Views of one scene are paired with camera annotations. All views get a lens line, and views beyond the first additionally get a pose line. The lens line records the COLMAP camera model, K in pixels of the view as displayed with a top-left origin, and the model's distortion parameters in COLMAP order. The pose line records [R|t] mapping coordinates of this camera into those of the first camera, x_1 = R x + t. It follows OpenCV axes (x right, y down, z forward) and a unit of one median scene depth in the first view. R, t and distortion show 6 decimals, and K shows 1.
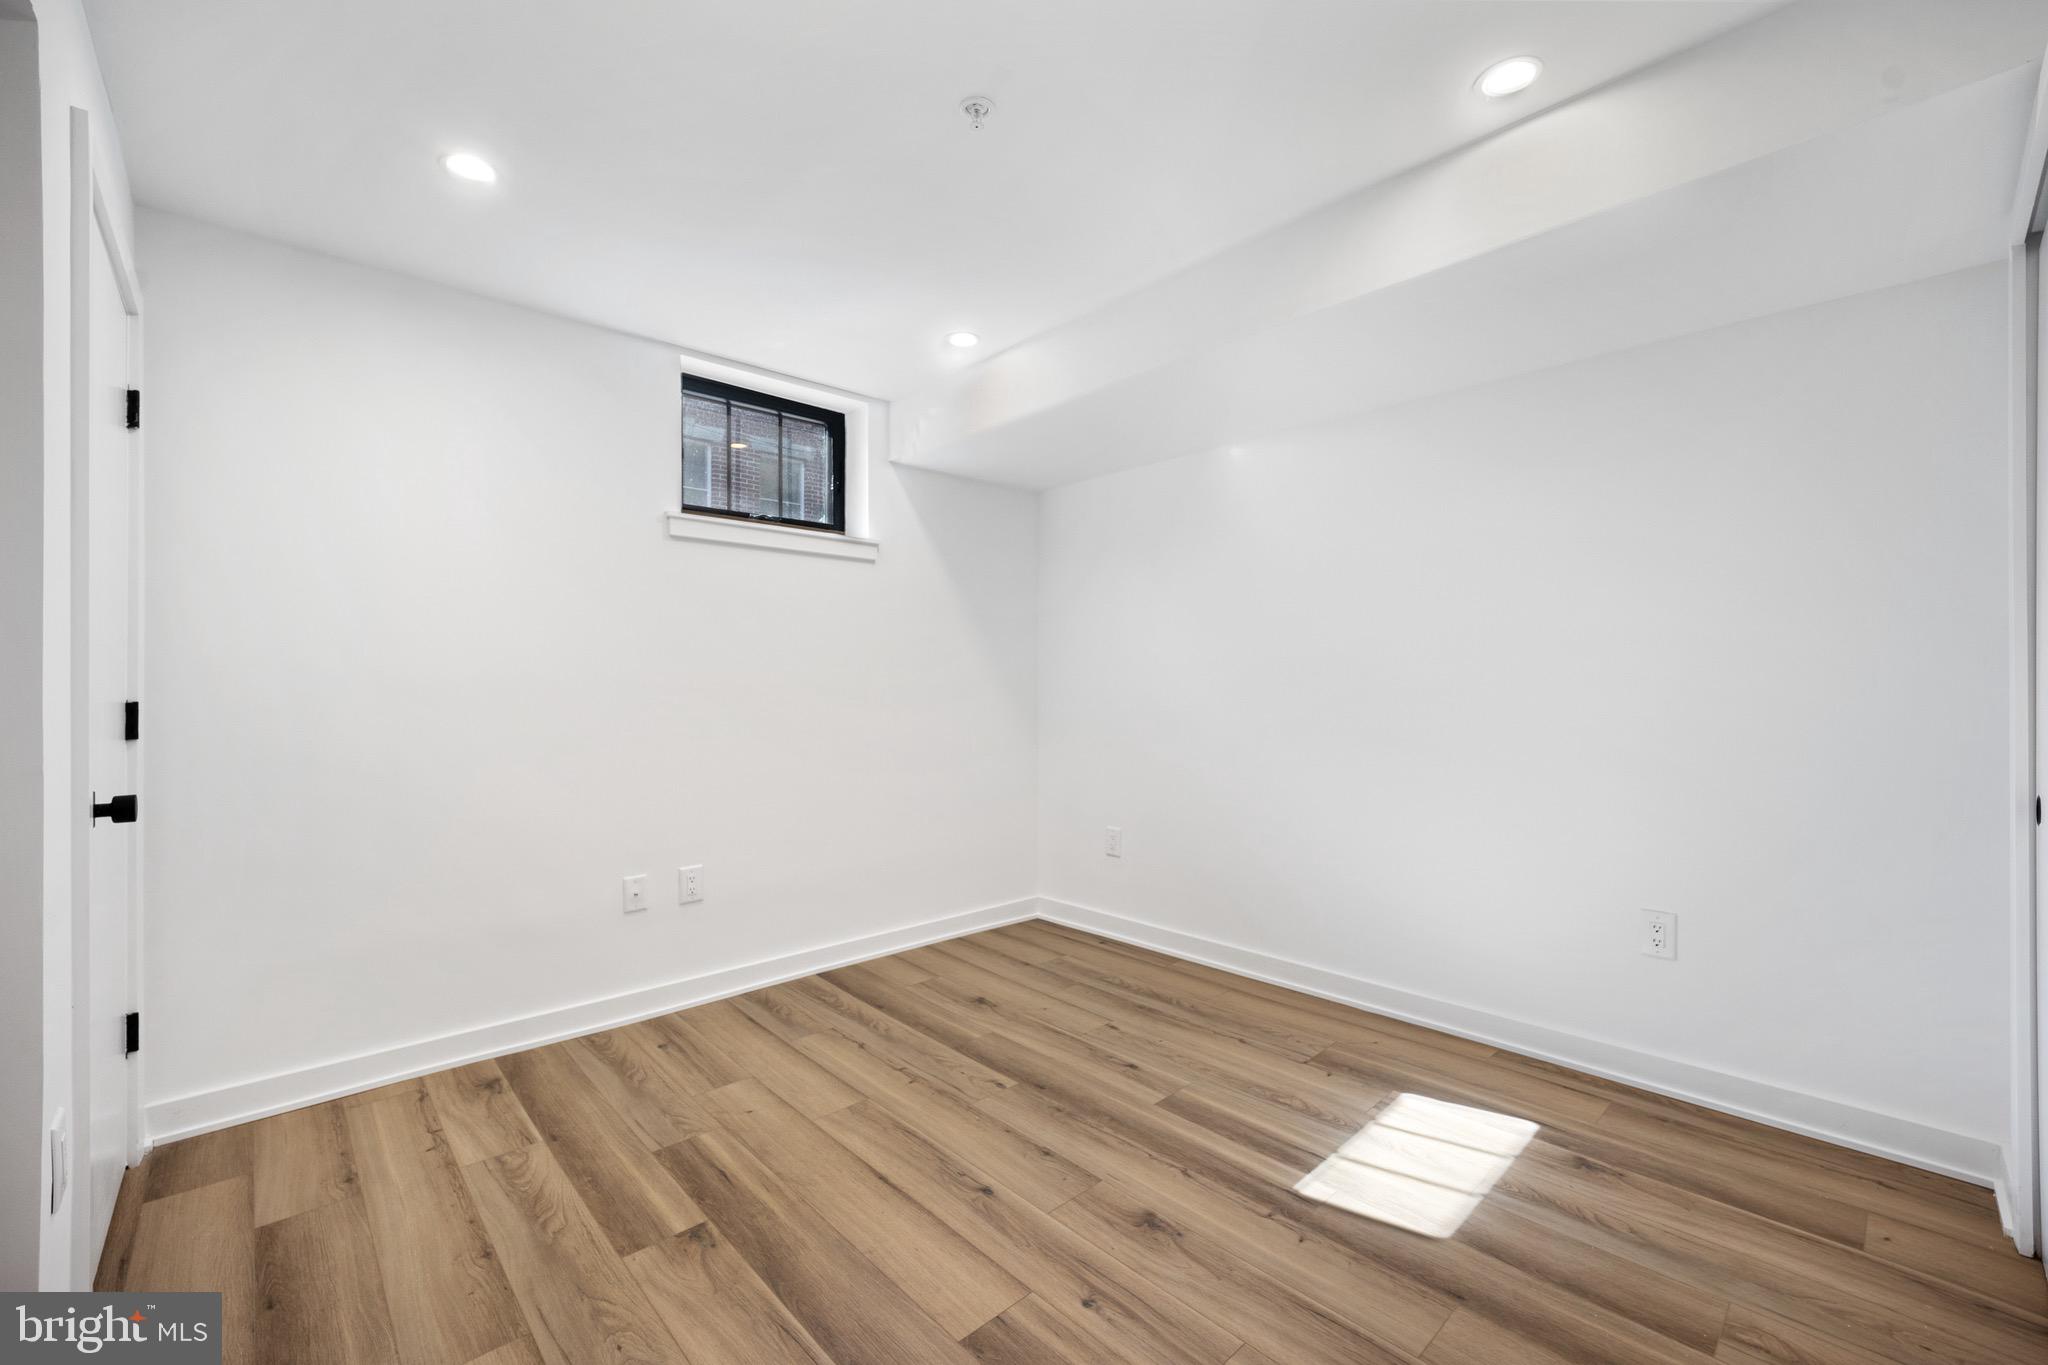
lens RADIAL K [[840.7, 0, 1029.3], [0, 840.7, 683.4], [0, 0, 1]] dist [-0.002399, -0.000423]
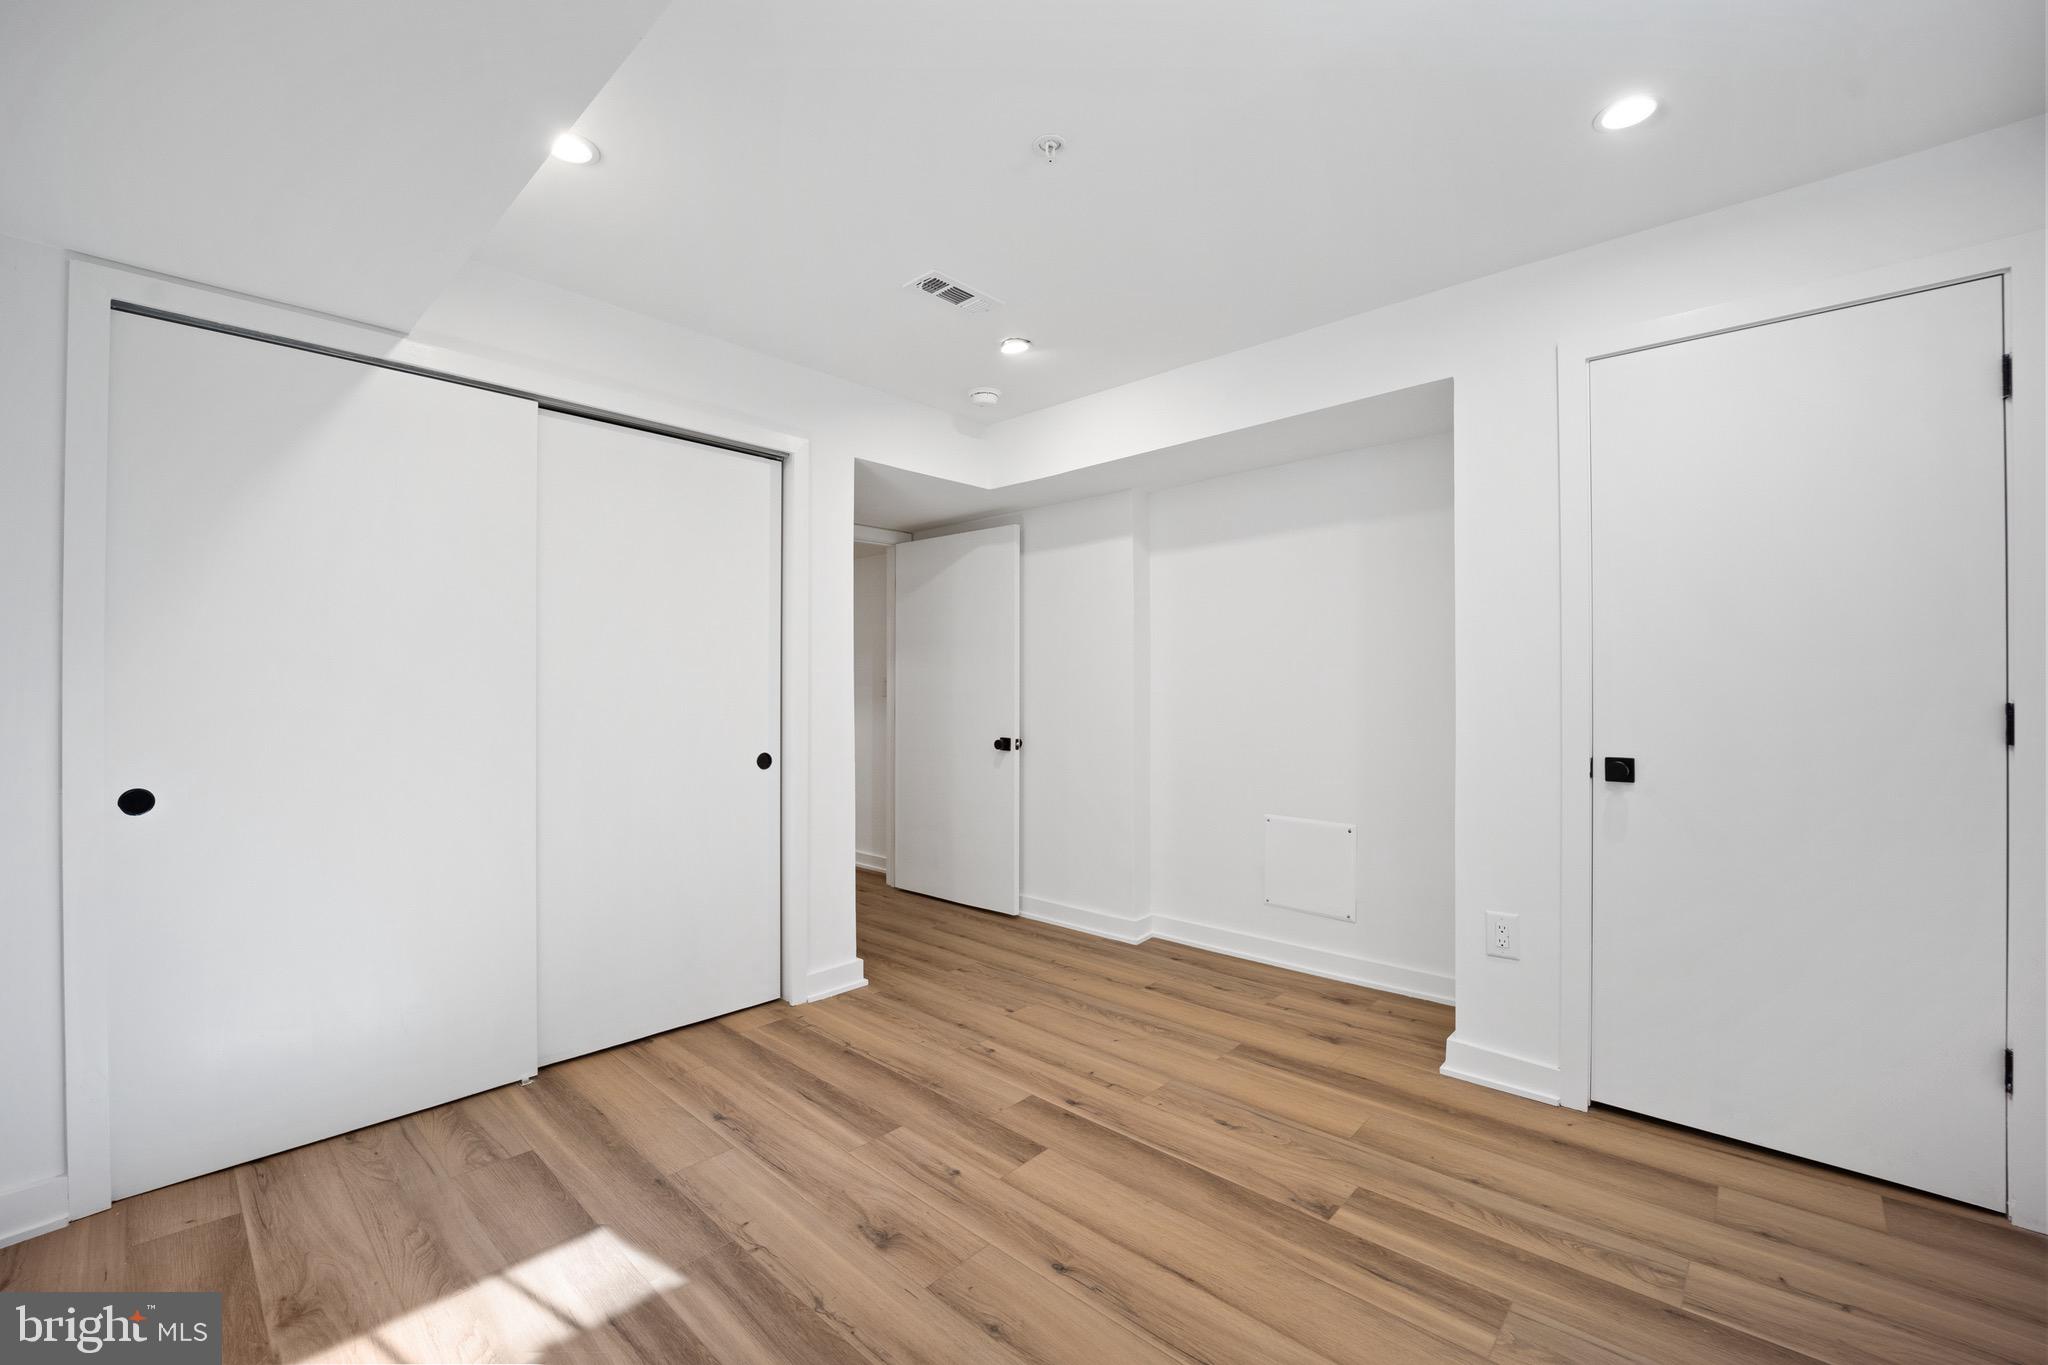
lens RADIAL K [[840.7, 0, 1018.4], [0, 840.7, 682.7], [0, 0, 1]] dist [-0.002399, -0.000423]
pose [[-0.996849, 0.006658, -0.079042, 0.061627], [0.006978, 0.999968, -0.003782, -0.003773], [0.079014, -0.004322, -0.996864, 2.006833]]
